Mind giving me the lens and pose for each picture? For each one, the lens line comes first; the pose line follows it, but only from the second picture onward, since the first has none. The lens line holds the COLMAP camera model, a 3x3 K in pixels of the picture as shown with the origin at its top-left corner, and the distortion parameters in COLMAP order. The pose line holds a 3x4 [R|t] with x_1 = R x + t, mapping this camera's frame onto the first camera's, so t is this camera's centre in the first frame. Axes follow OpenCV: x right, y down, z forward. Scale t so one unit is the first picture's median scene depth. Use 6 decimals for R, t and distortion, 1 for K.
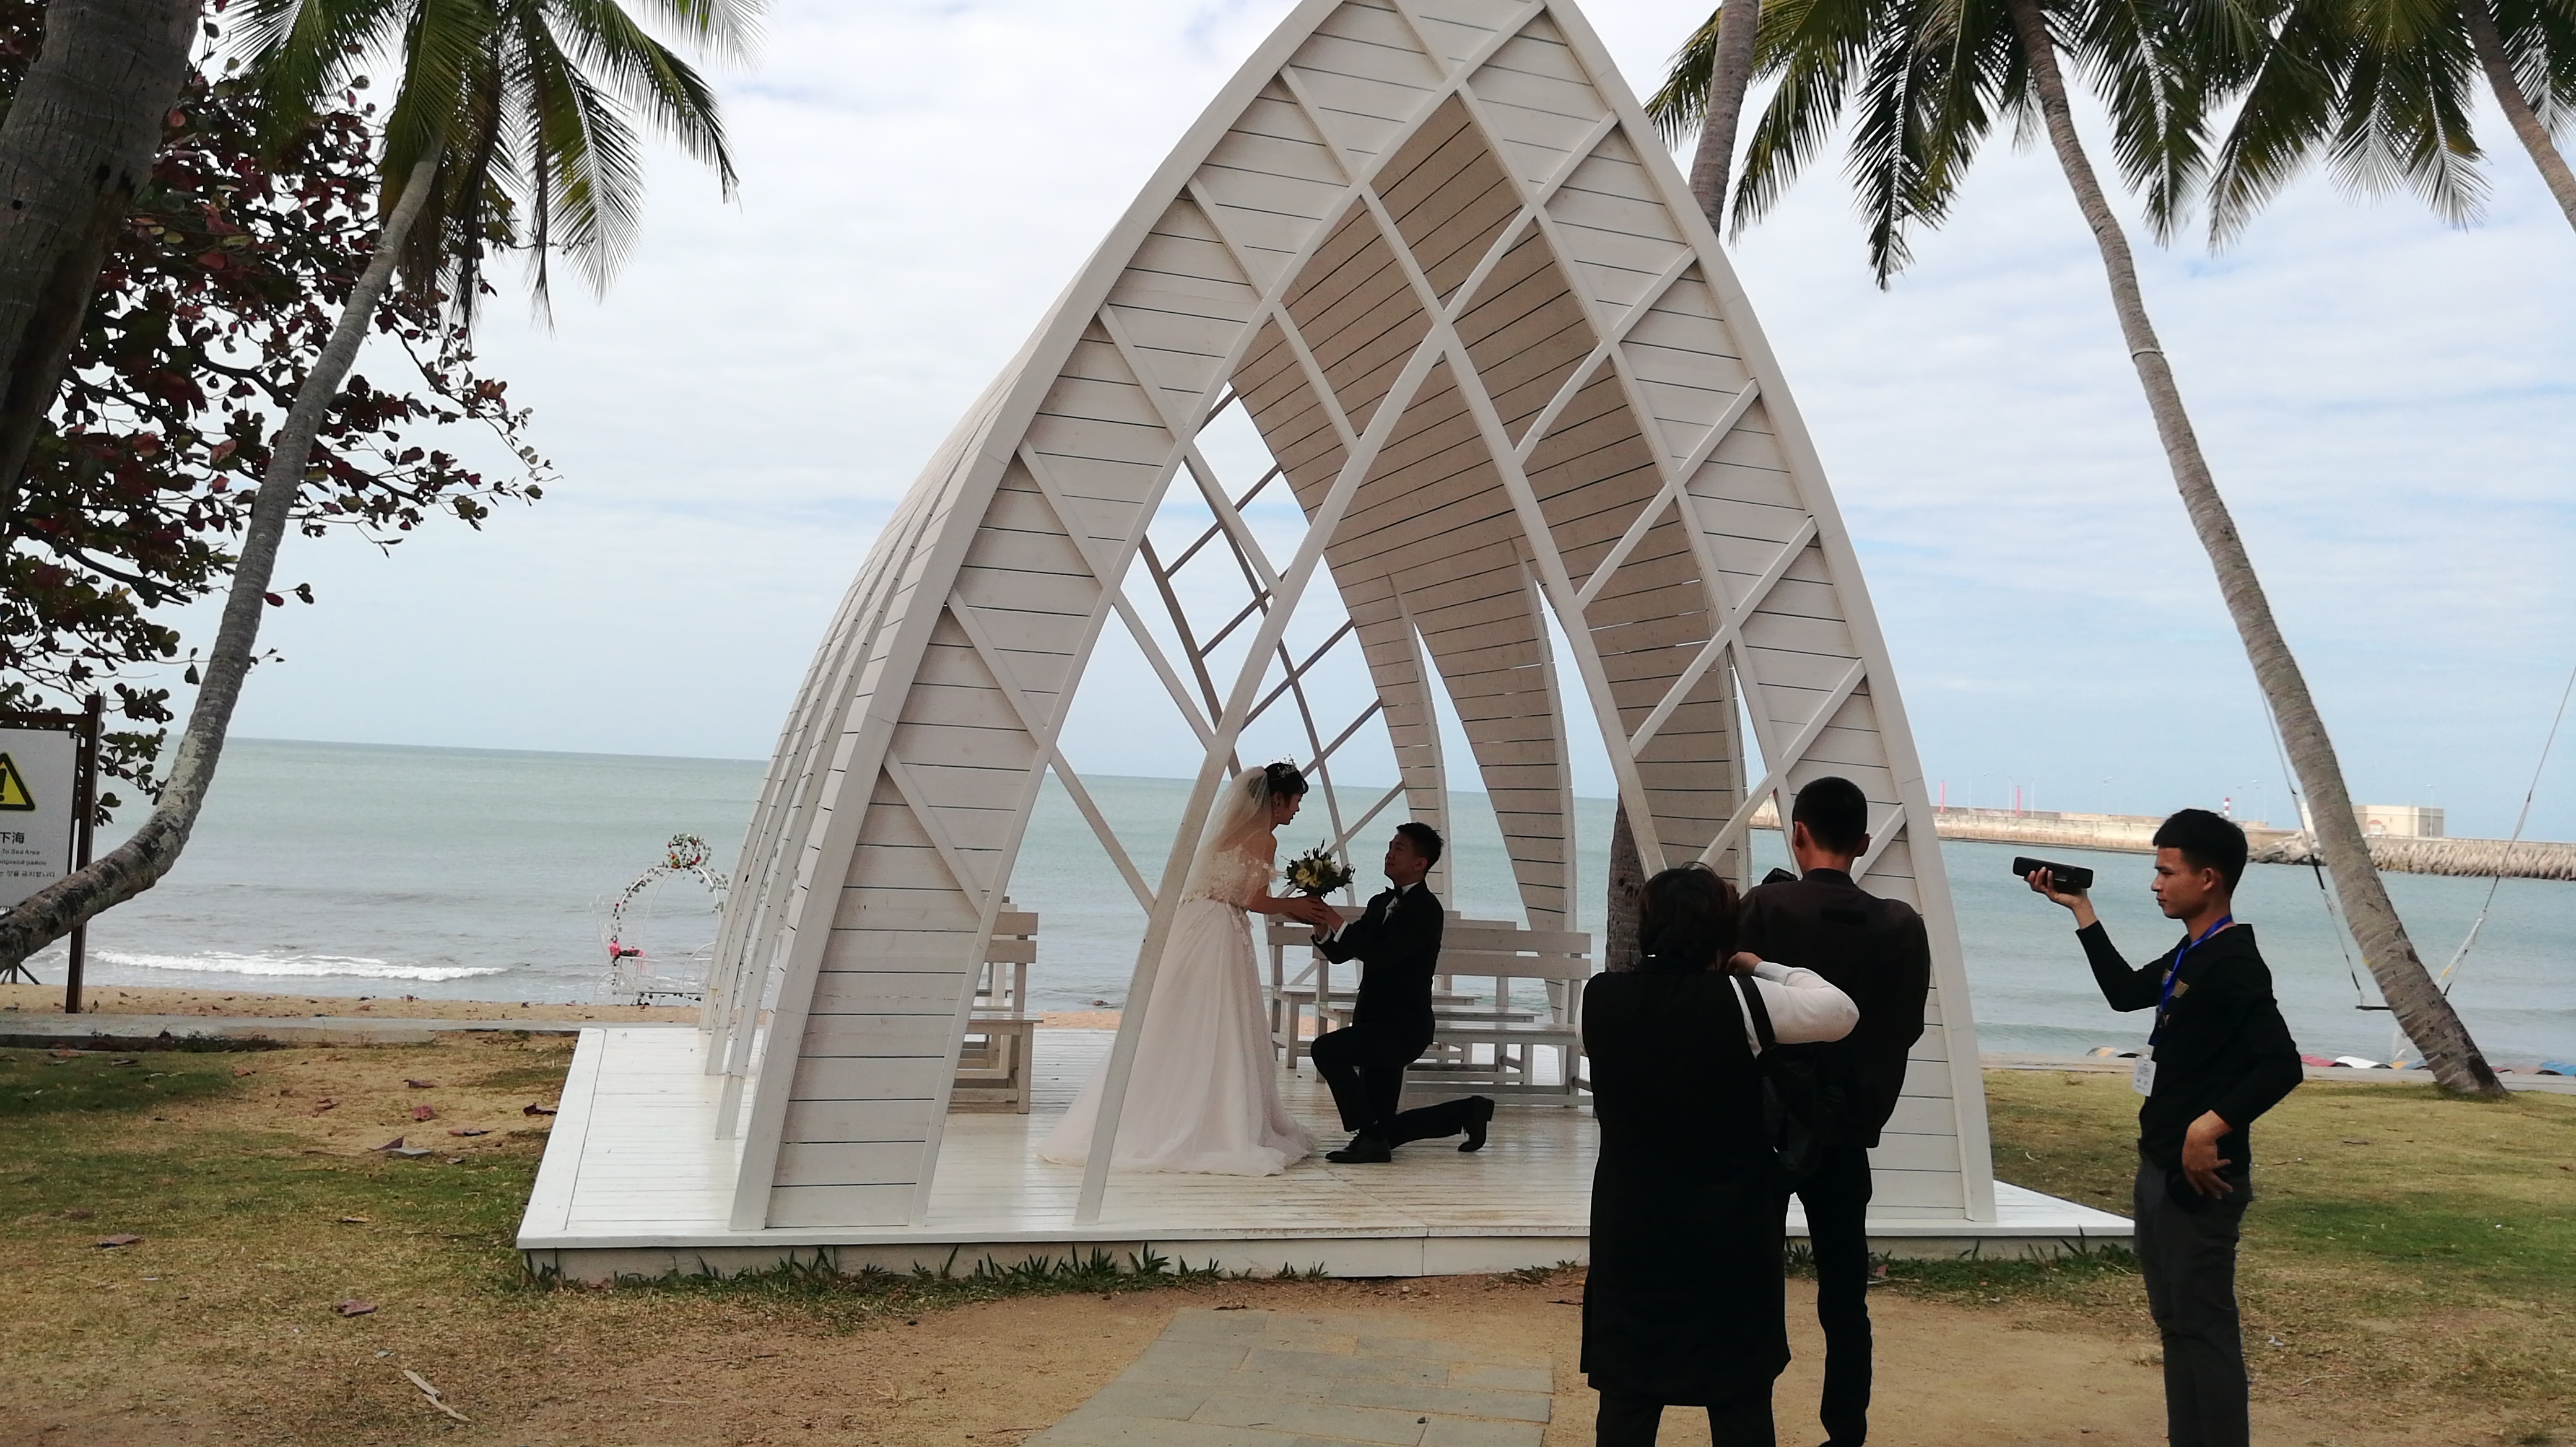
lens RADIAL K [[2161.8, 0, 1301.9], [0, 2161.8, 651.4], [0, 0, 1]] dist [0.111019, -0.256887]
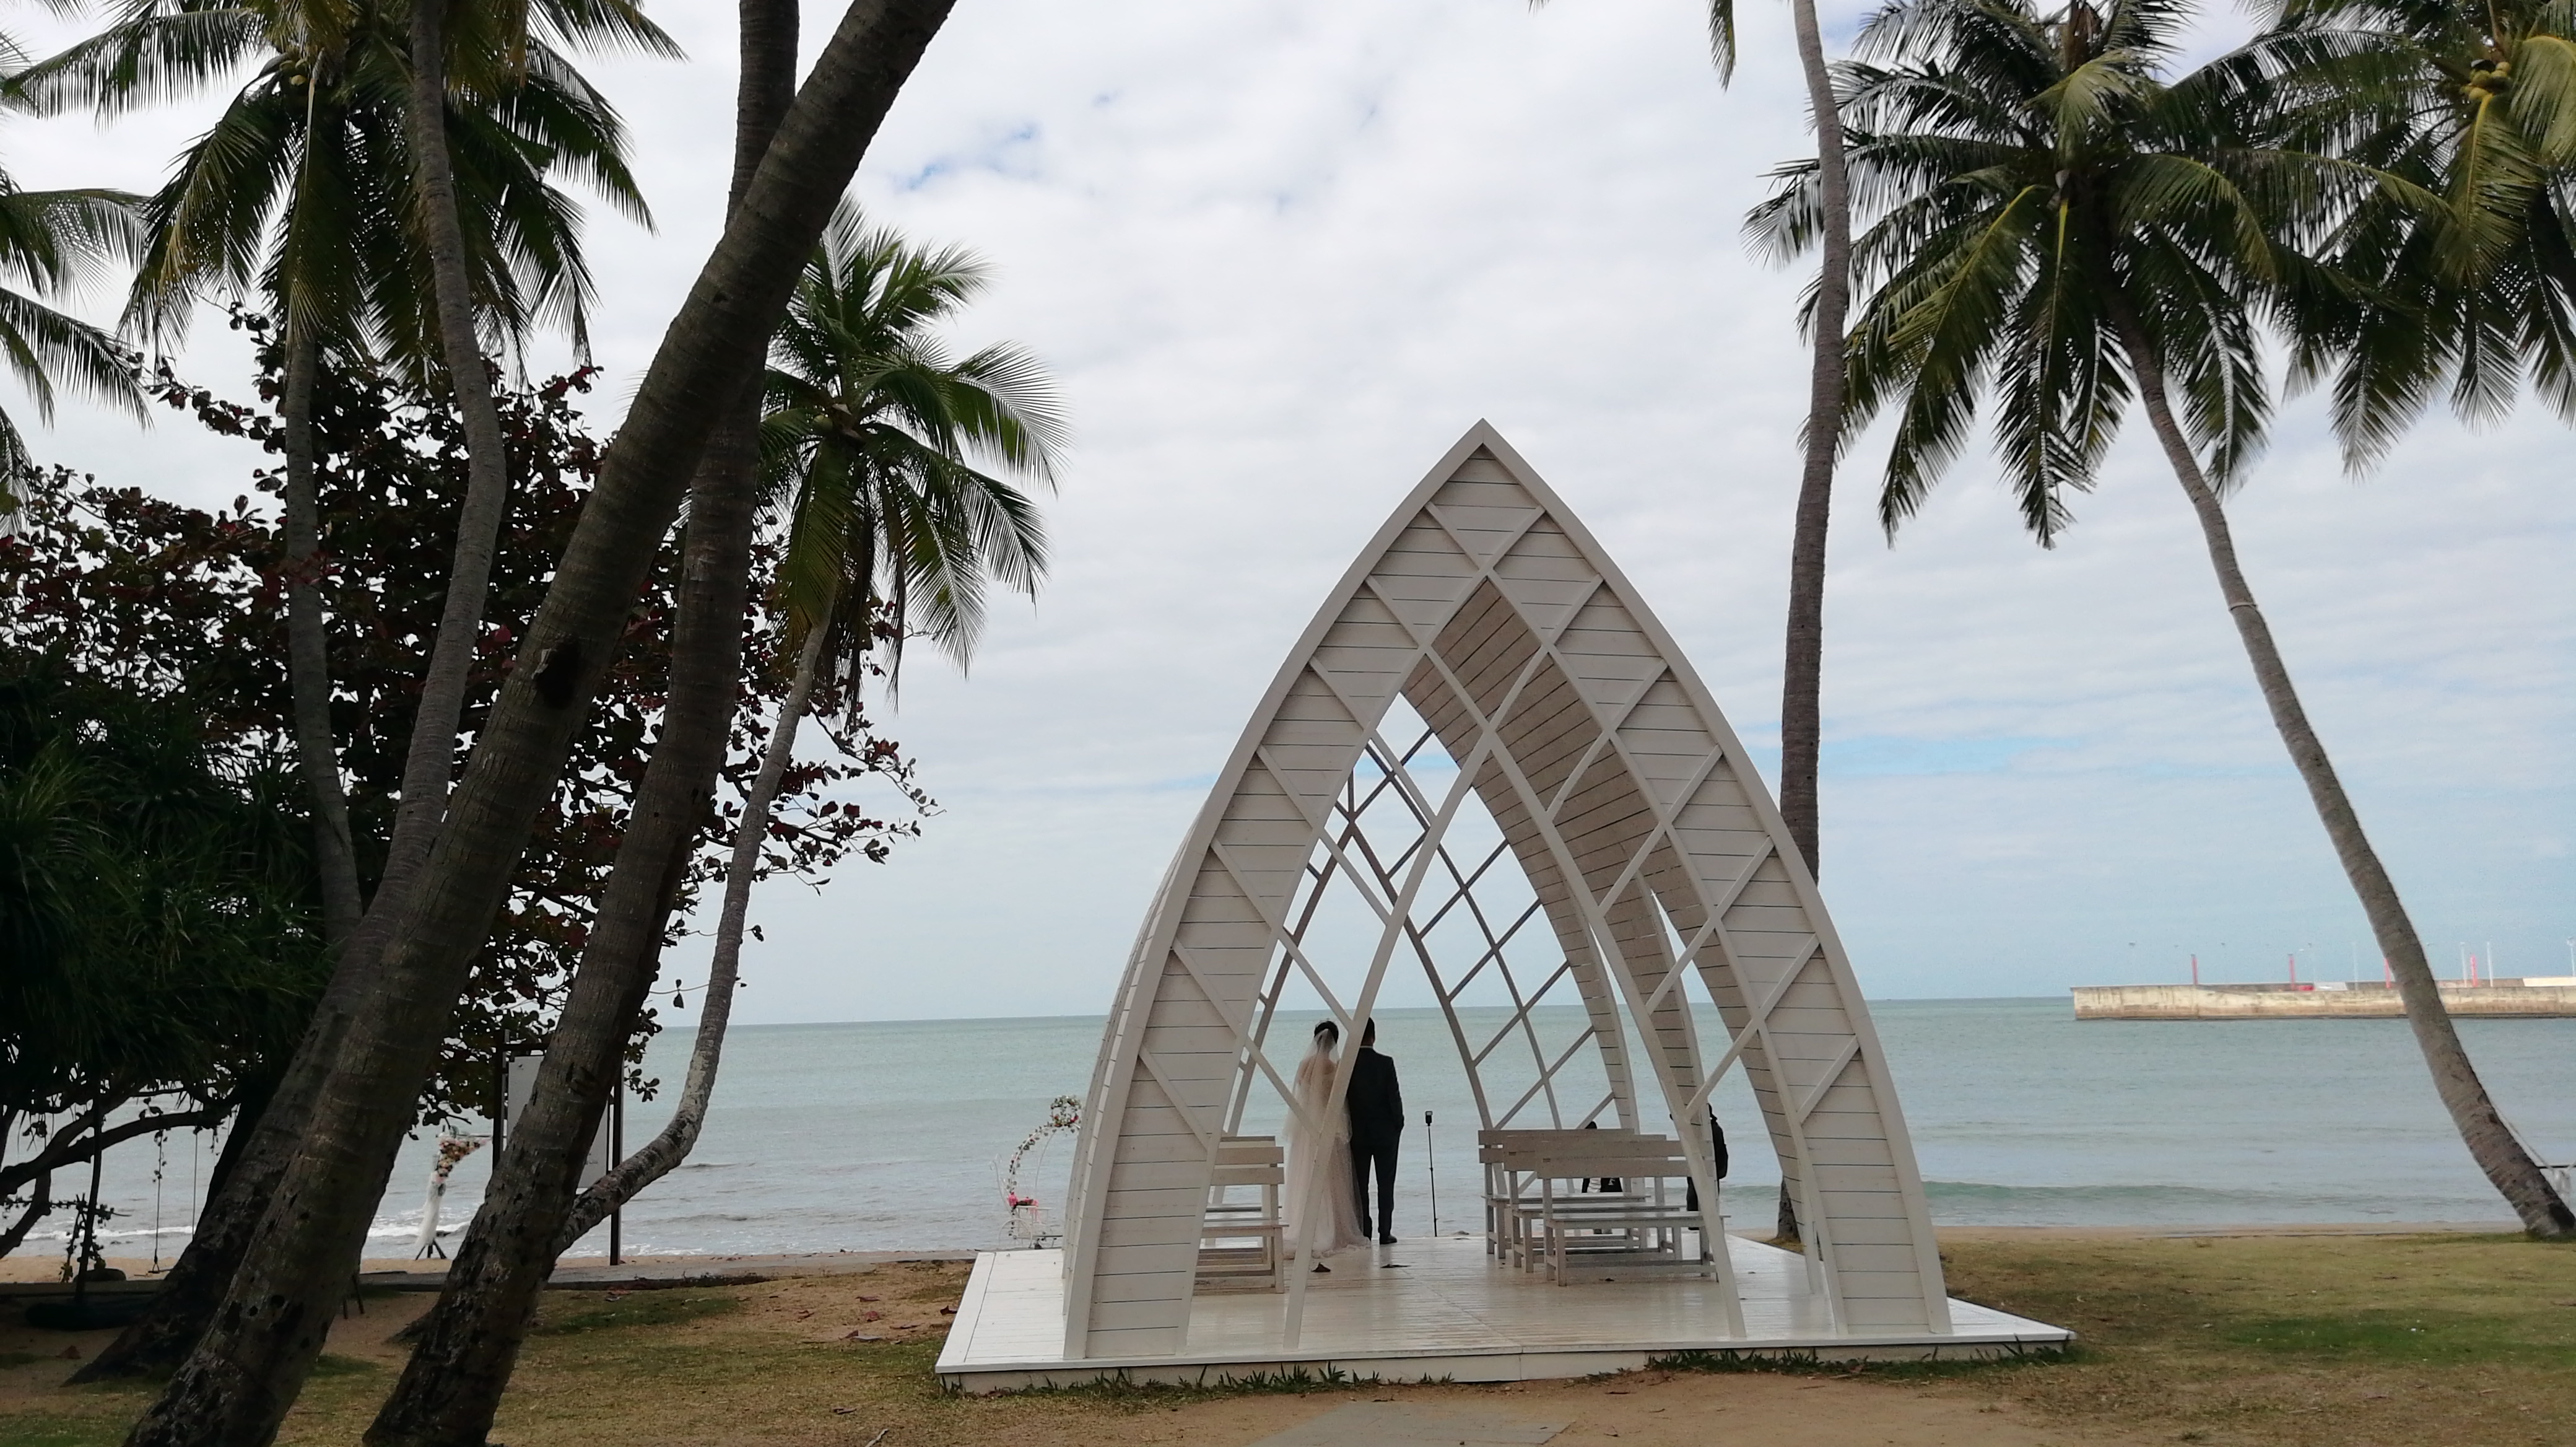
lens RADIAL K [[2103.8, 0, 1288.0], [0, 2103.8, 723.5], [0, 0, 1]] dist [0.096221, -0.183315]
pose [[0.982157, -0.090194, -0.165025, 0.163823], [0.077098, 0.993468, -0.084124, -0.043684], [0.171534, 0.069900, 0.982695, -0.437030]]
